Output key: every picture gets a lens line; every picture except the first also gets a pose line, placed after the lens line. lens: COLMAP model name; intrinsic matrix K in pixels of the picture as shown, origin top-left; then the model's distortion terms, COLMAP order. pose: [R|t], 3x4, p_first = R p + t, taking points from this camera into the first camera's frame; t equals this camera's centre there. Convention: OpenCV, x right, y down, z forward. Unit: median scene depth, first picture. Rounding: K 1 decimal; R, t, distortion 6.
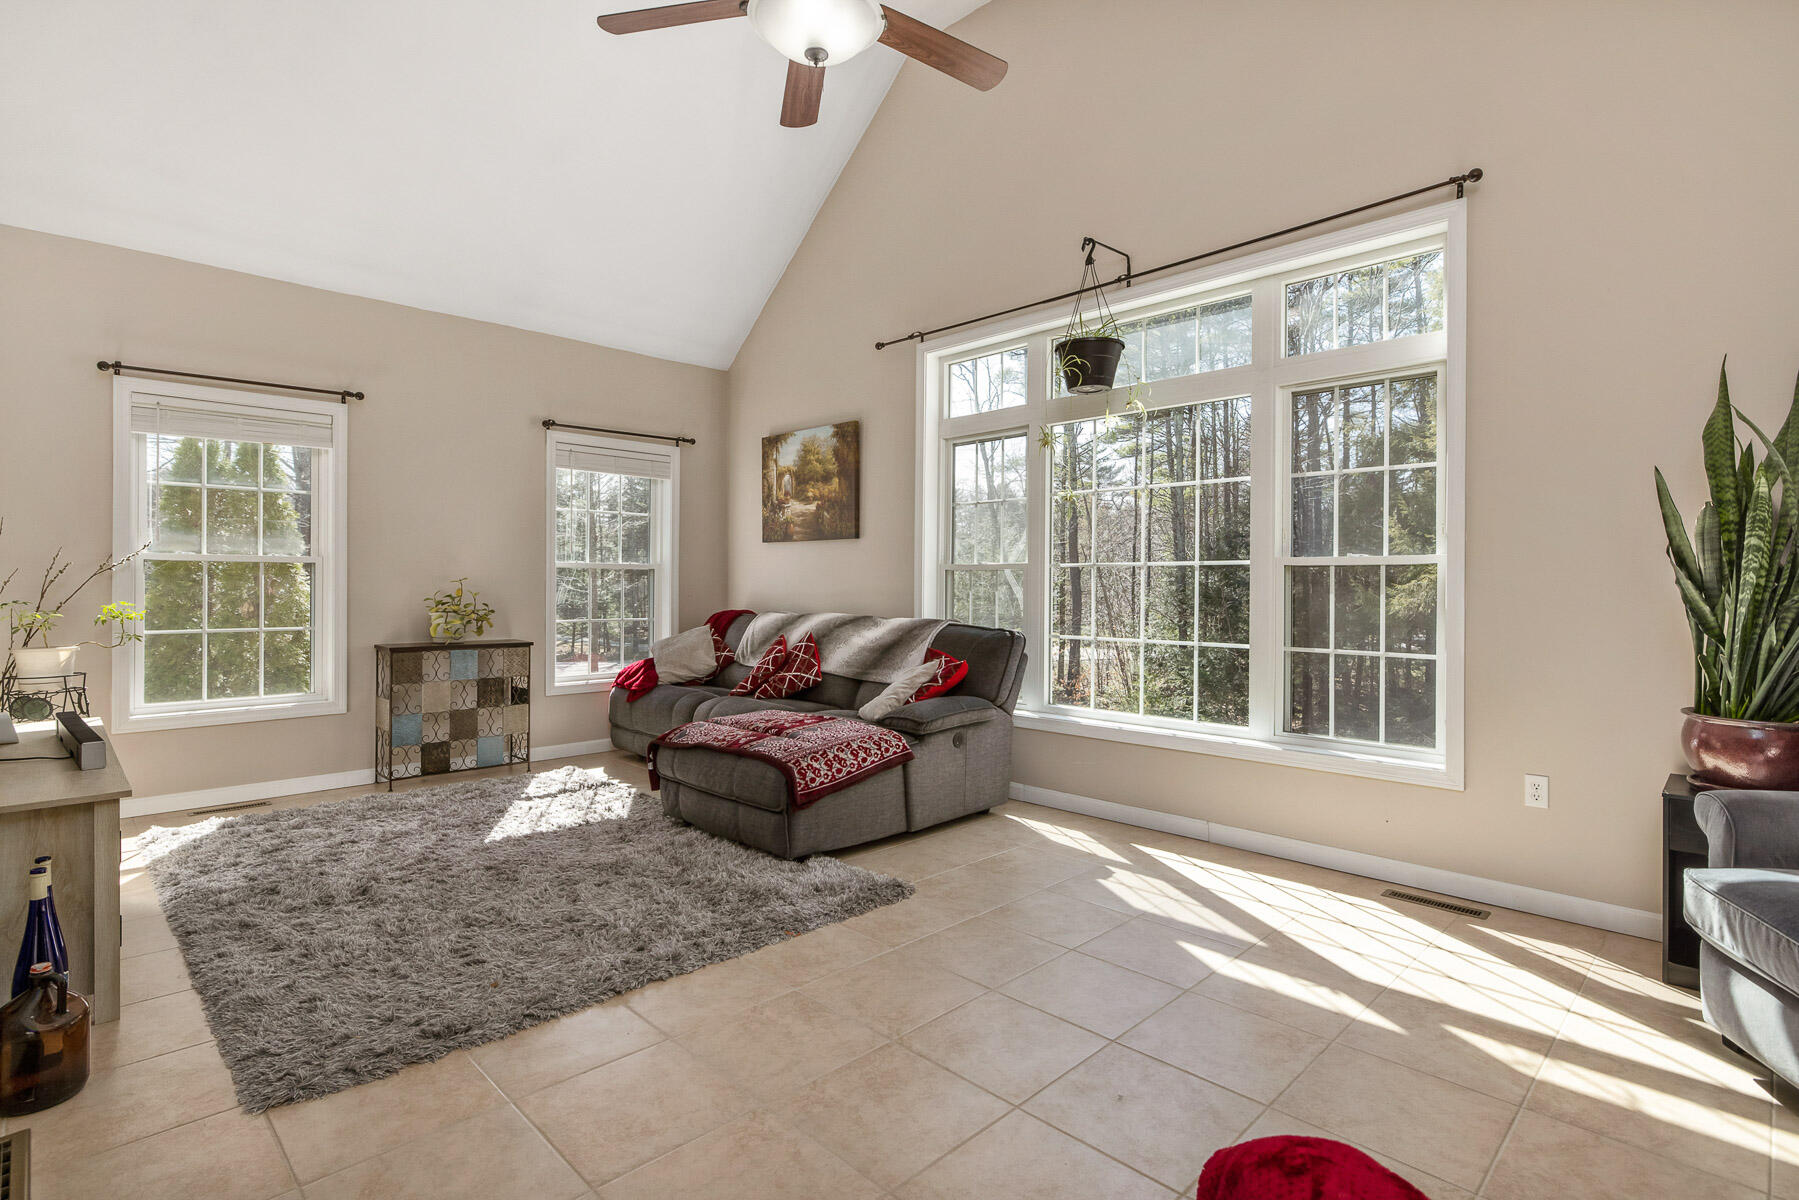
lens RADIAL K [[864.8, 0, 908.6], [0, 864.8, 595.7], [0, 0, 1]] dist [0.000903, 0.000679]
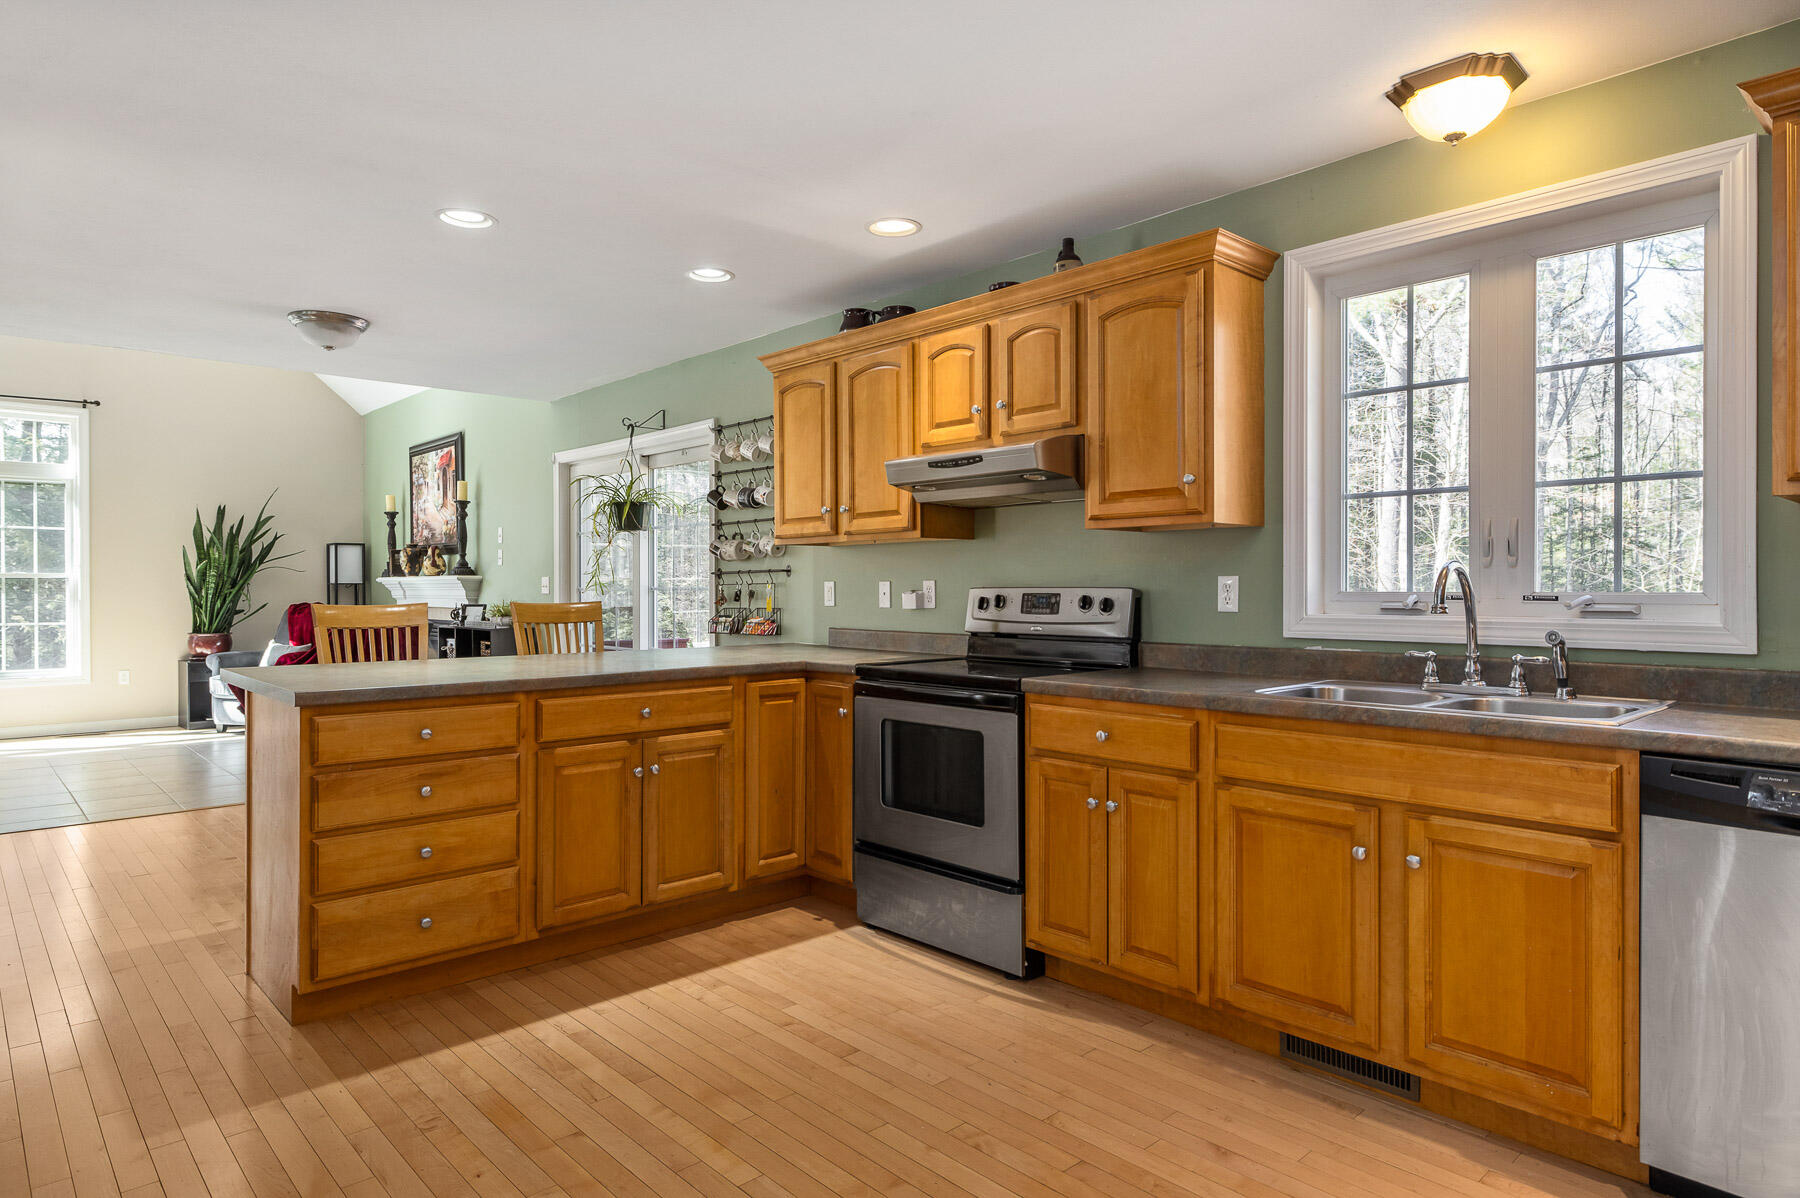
lens RADIAL K [[1030.2, 0, 896.9], [0, 1030.2, 594.6], [0, 0, 1]] dist [0.003722, -0.000410]
pose [[0.041744, -0.009846, 0.999080, -2.194406], [0.006654, 0.999932, 0.009576, -0.006387], [-0.999106, 0.006248, 0.041807, -1.327495]]
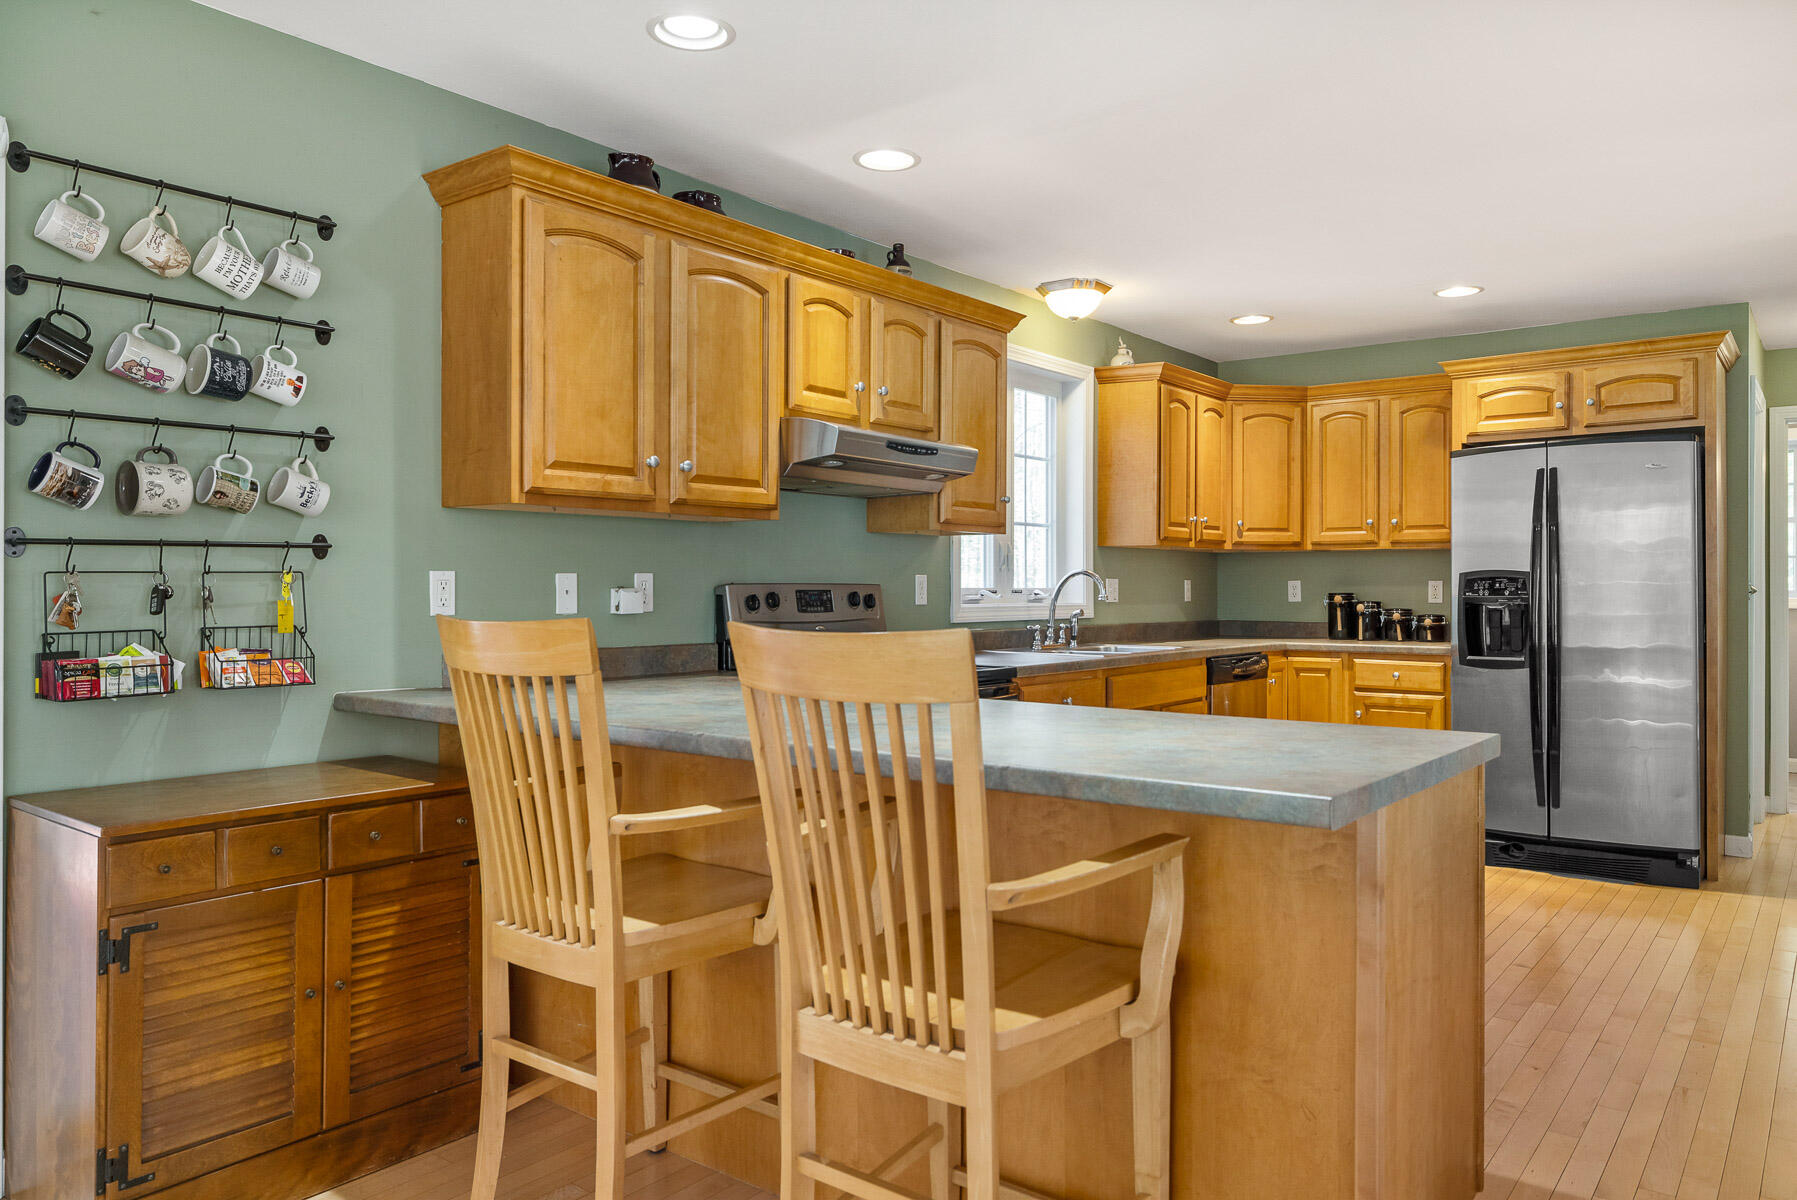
lens RADIAL K [[1227.6, 0, 897.9], [0, 1227.6, 589.5], [0, 0, 1]] dist [-0.054162, -0.001418]
pose [[-0.992092, -0.009918, -0.125116, -0.778366], [-0.011455, 0.999868, 0.011565, -0.012797], [0.124985, 0.012907, -0.992075, -0.003020]]
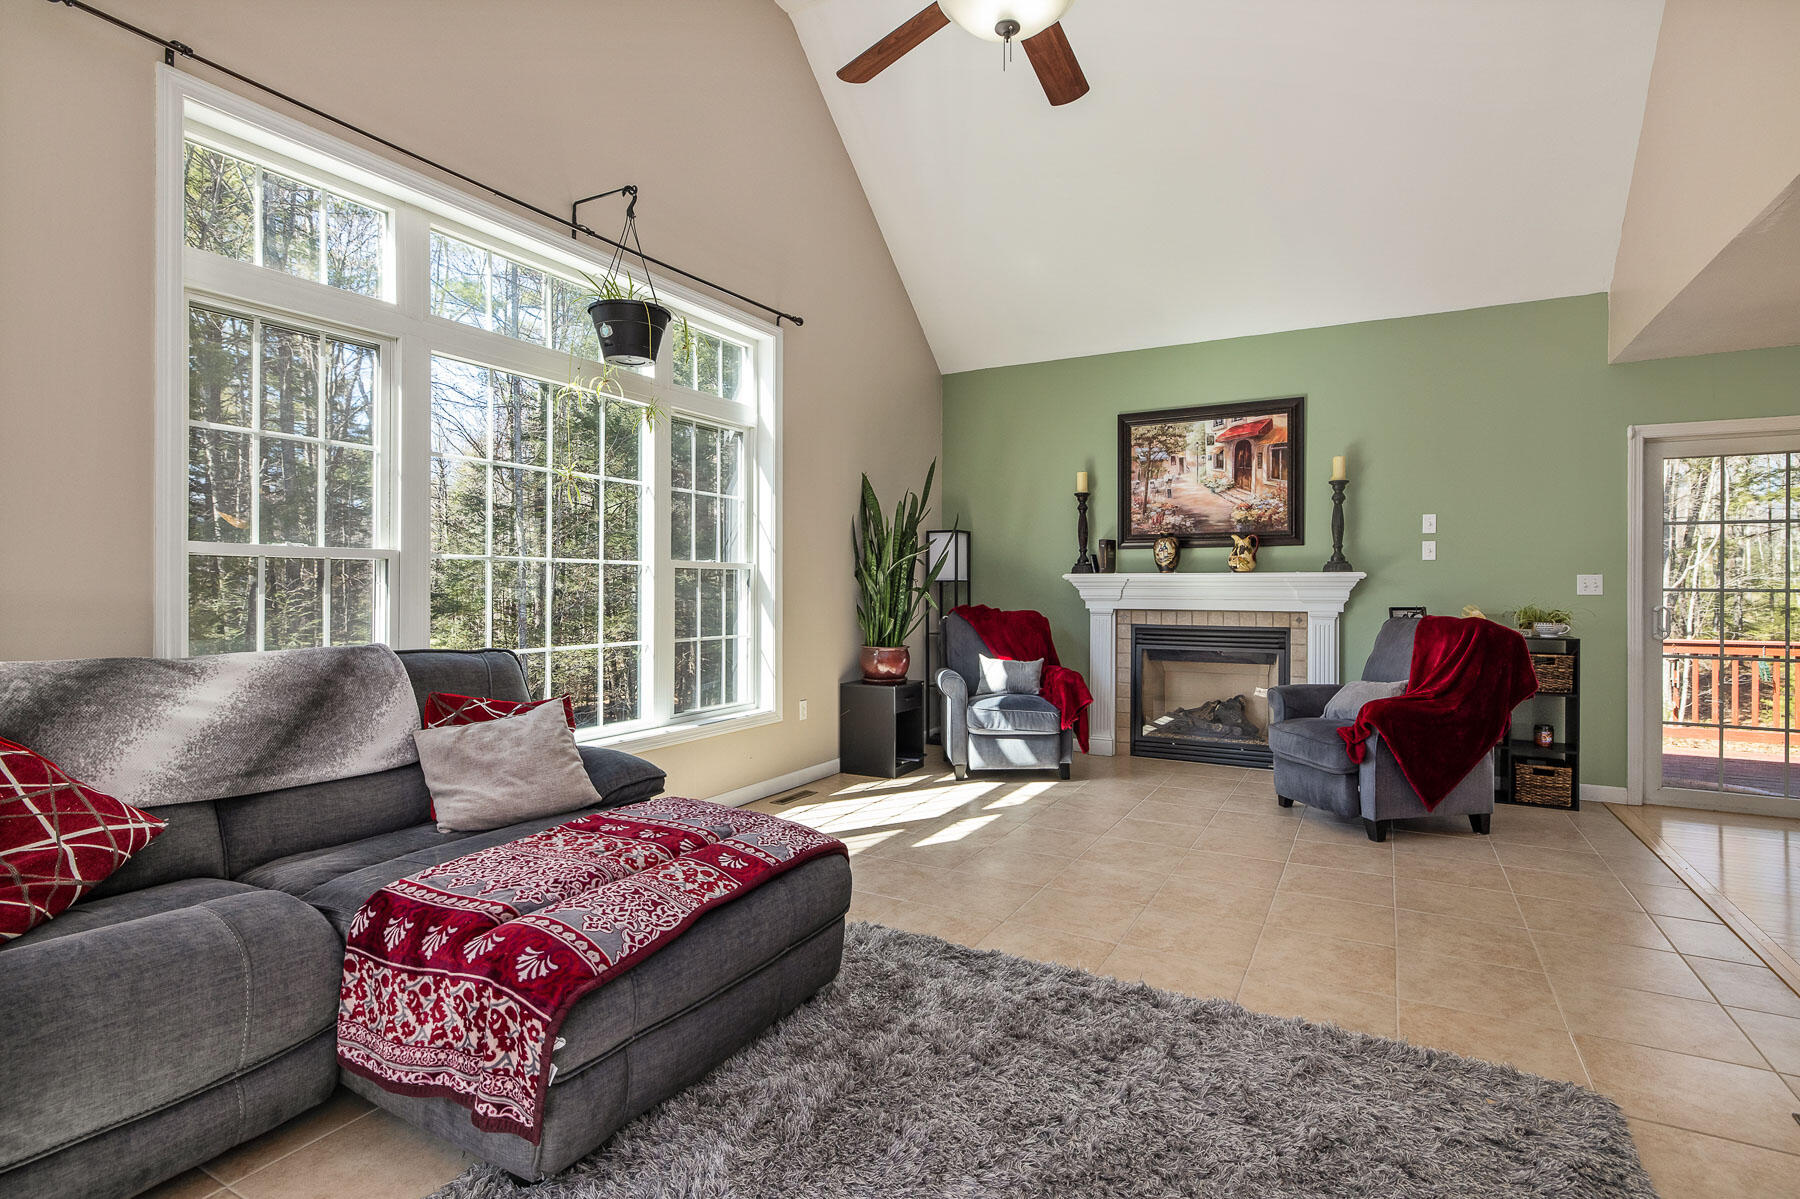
lens RADIAL K [[865.3, 0, 907.6], [0, 865.3, 589.4], [0, 0, 1]] dist [0.000903, 0.000679]
pose [[-0.260884, -0.011174, 0.965305, -1.051405], [0.003029, 0.999919, 0.012393, -0.027104], [-0.965365, 0.006157, -0.260829, 1.417460]]
